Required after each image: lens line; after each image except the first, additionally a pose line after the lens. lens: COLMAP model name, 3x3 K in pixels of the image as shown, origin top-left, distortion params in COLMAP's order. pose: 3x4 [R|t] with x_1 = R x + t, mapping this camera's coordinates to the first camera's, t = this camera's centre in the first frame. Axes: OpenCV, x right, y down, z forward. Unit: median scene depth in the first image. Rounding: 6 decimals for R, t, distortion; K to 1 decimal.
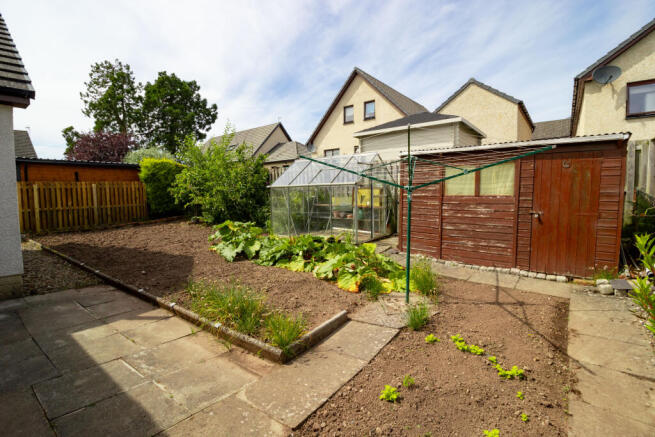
lens RADIAL K [[305.1, 0, 325.5], [0, 305.1, 218.5], [0, 0, 1]] dist [-0.020231, -0.000618]
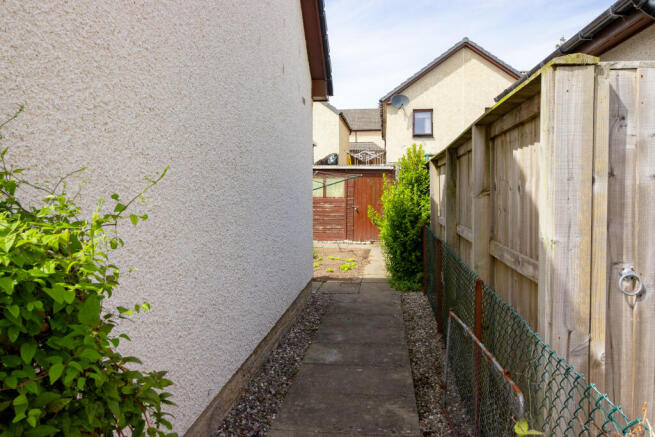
lens RADIAL K [[549.1, 0, 327.8], [0, 549.1, 218.2], [0, 0, 1]] dist [-0.001672, -0.000146]
pose [[0.848832, -0.013380, 0.528494, -0.991808], [0.031391, 0.999191, -0.025121, 0.106645], [-0.527730, 0.037913, 0.848566, -1.427592]]
